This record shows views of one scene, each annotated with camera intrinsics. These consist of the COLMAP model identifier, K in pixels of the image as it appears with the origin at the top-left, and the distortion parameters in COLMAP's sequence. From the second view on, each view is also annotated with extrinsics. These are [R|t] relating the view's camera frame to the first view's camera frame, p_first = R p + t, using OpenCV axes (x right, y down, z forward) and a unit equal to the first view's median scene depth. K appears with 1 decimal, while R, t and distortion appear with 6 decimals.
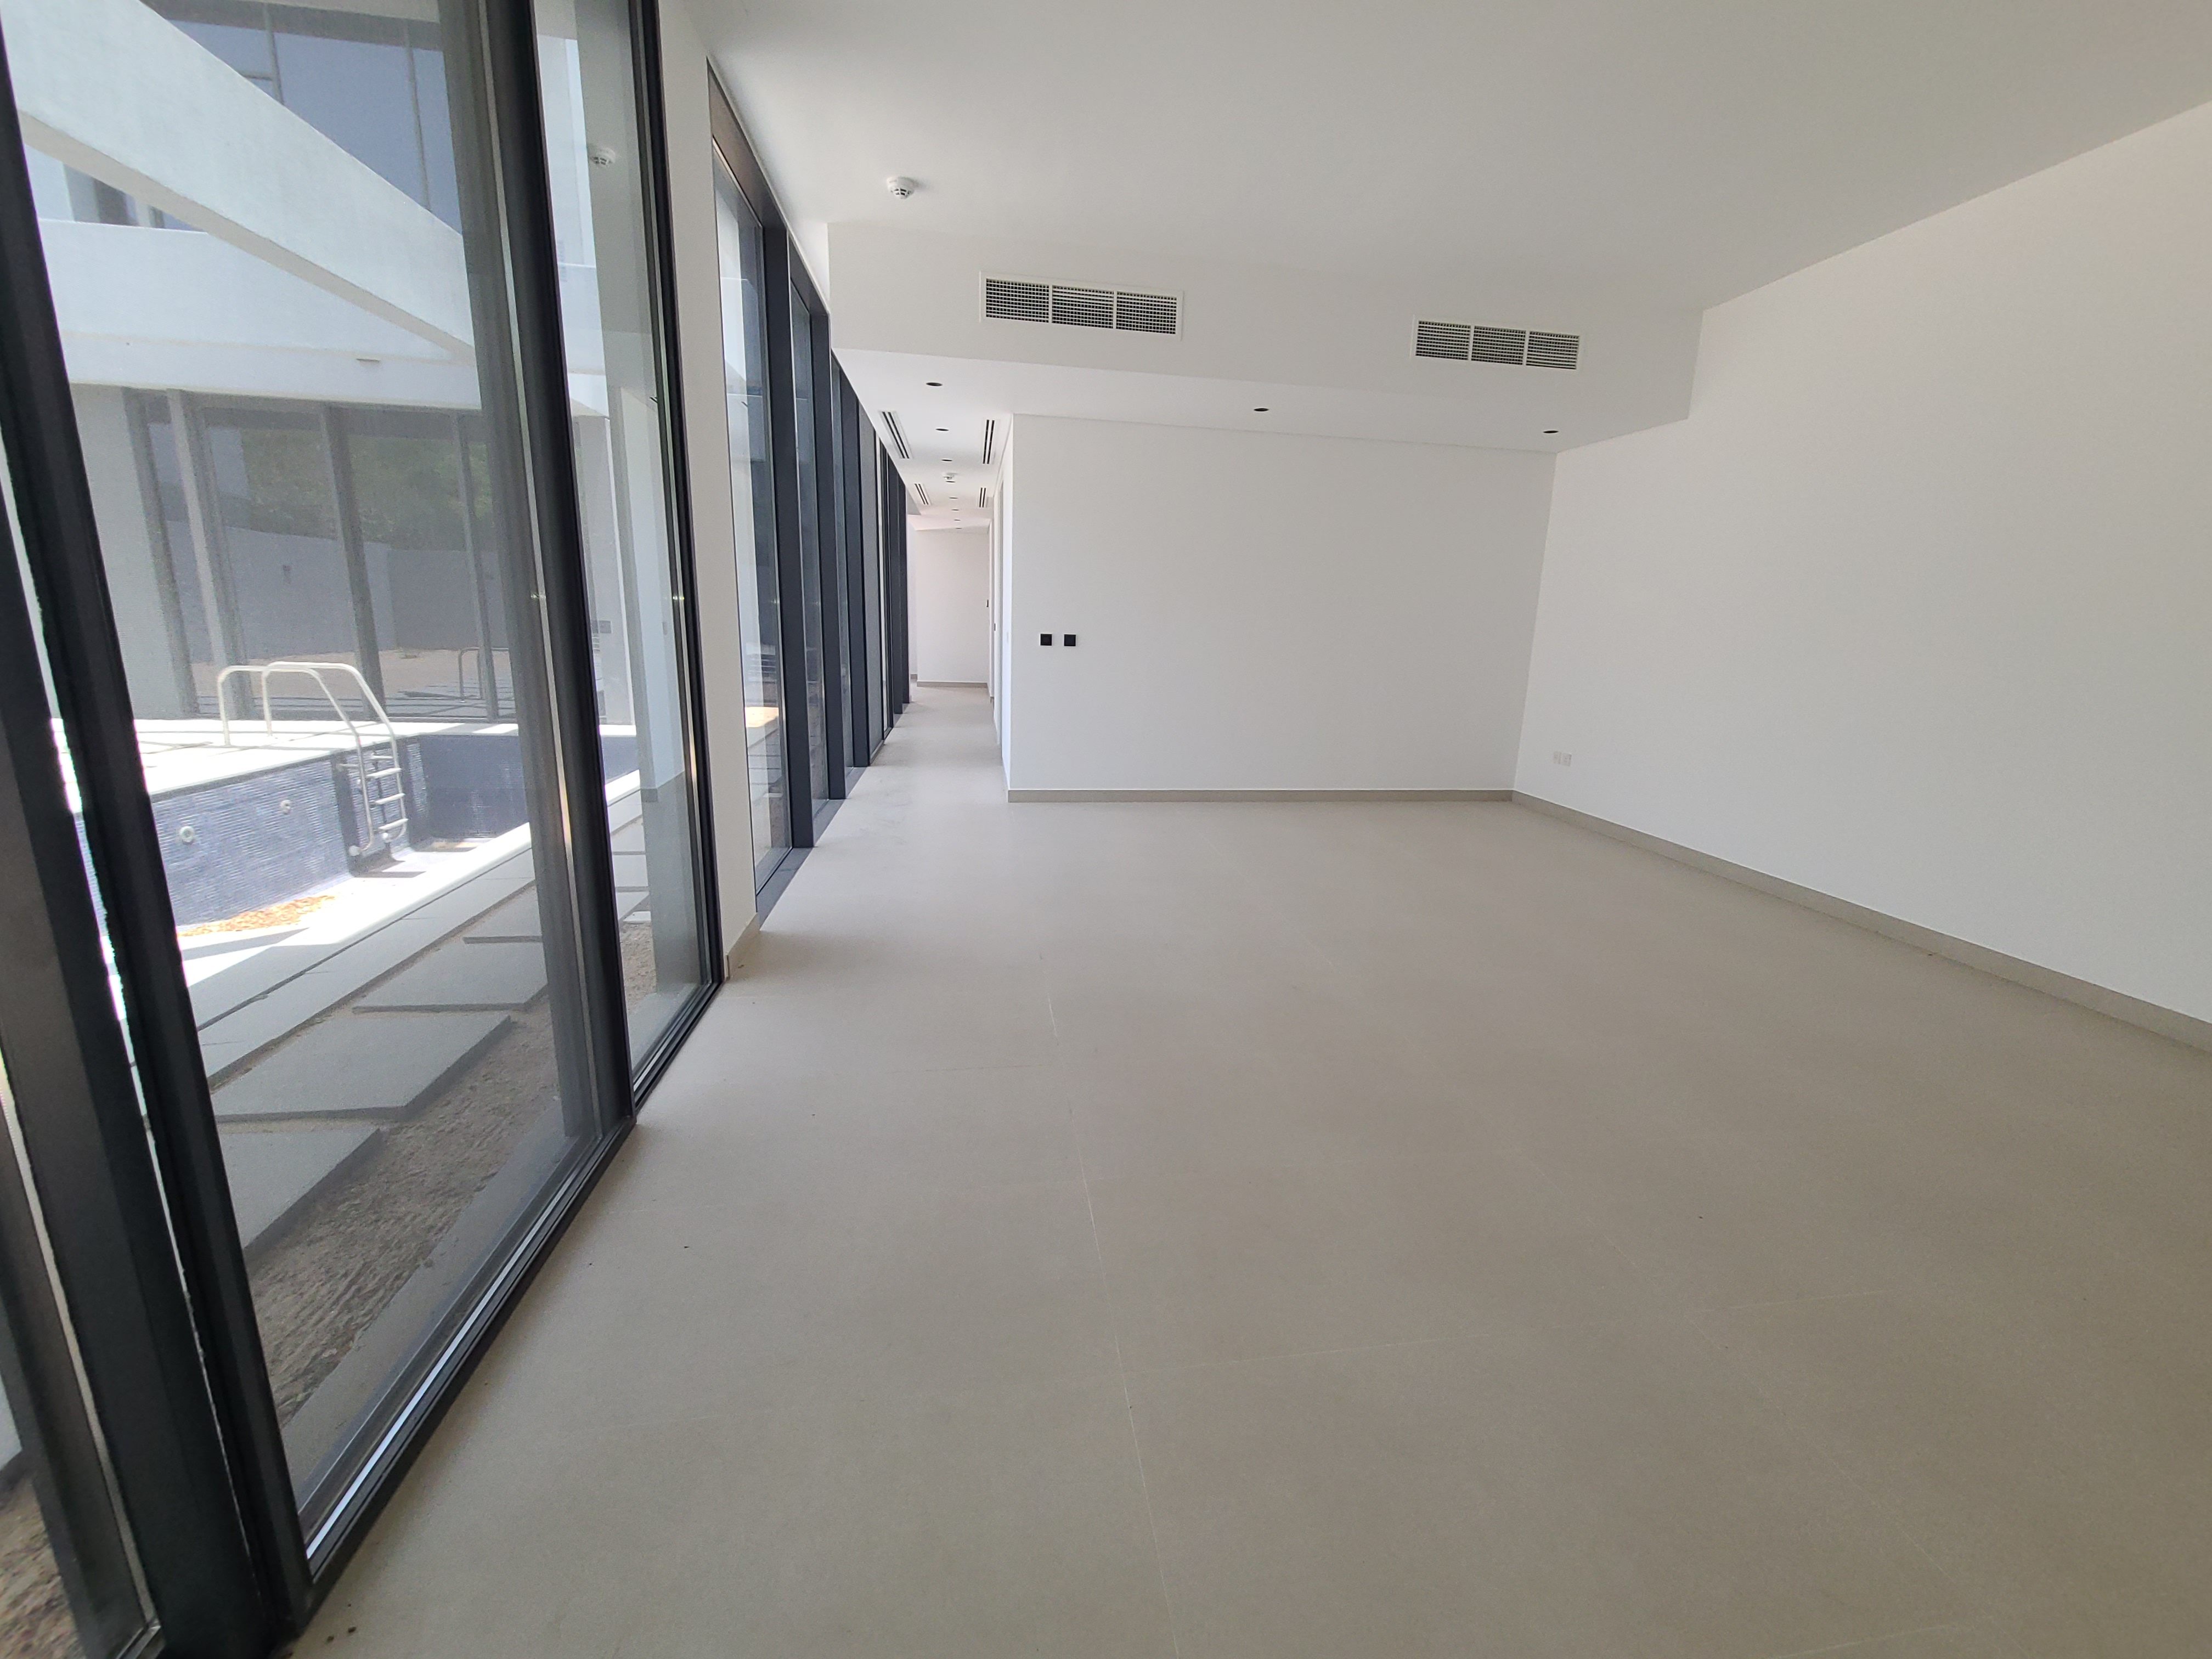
lens RADIAL K [[936.7, 0, 1104.8], [0, 936.7, 832.0], [0, 0, 1]] dist [-0.000869, -0.000165]
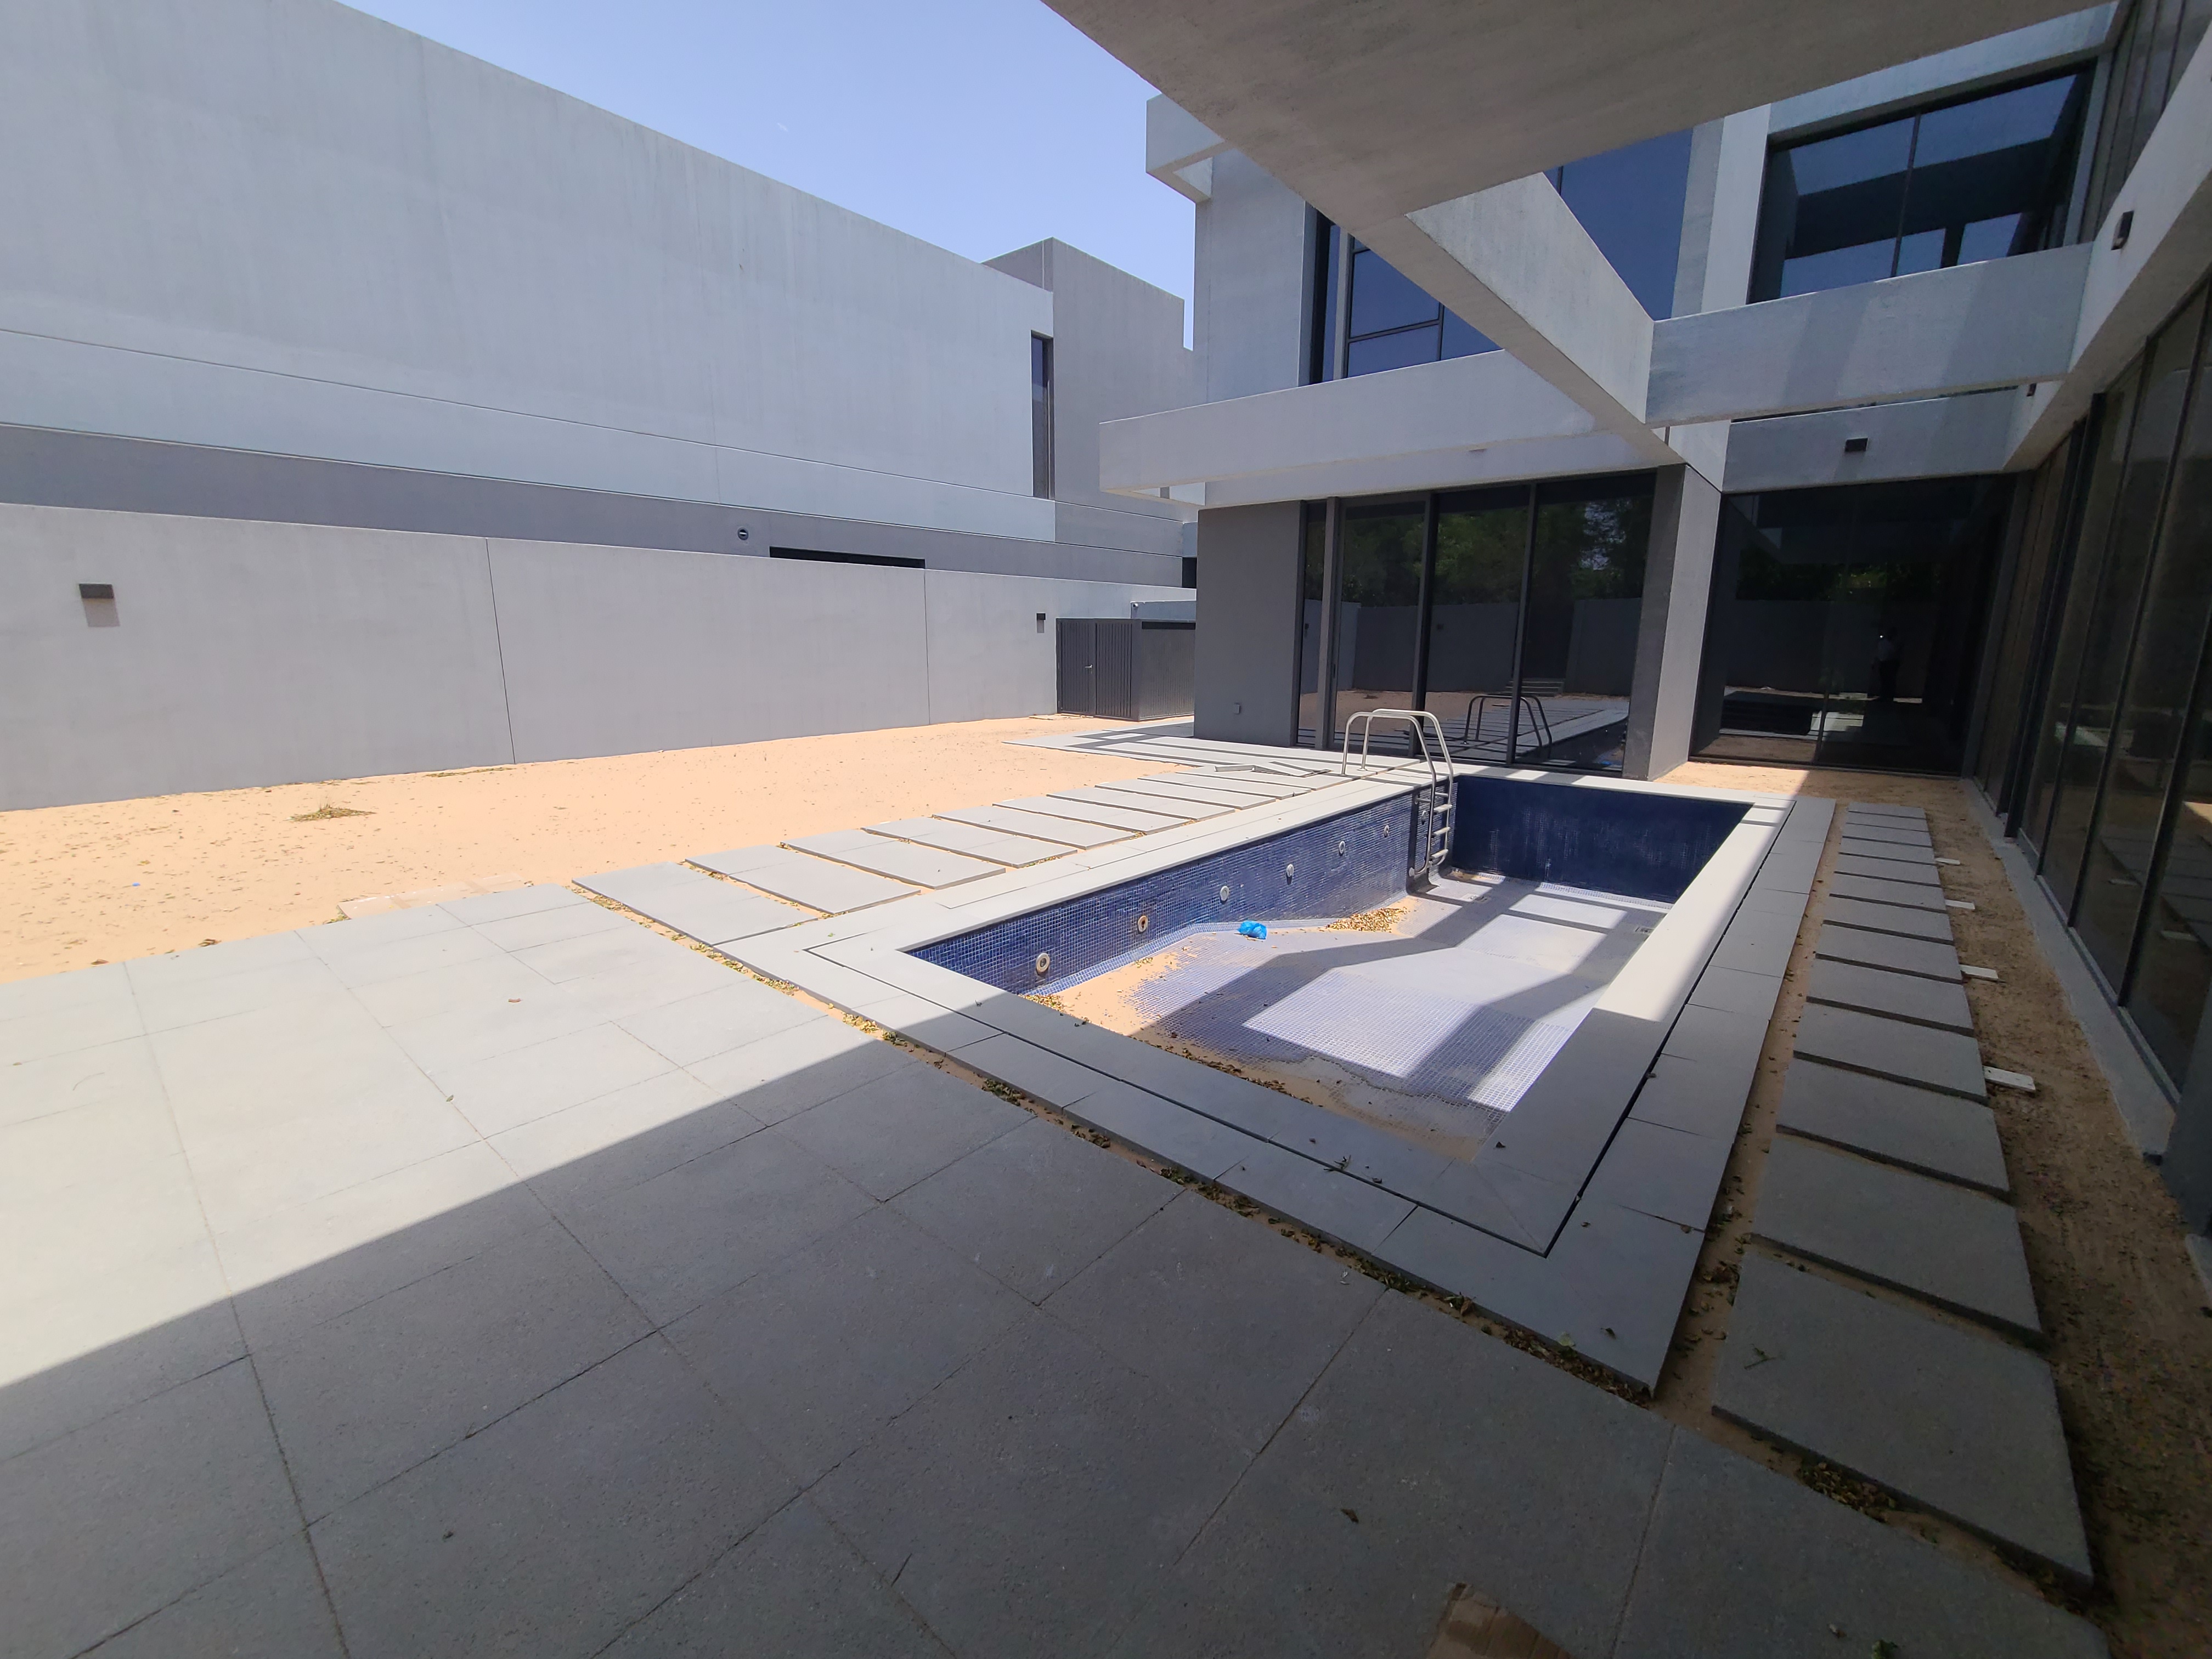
lens RADIAL K [[905.6, 0, 1104.7], [0, 905.6, 810.2], [0, 0, 1]] dist [-0.001406, -0.000294]
pose [[0.669381, 0.114446, -0.734051, -0.239297], [-0.158001, 0.987390, 0.009863, -0.006688], [0.725923, 0.109379, 0.679023, -0.034660]]
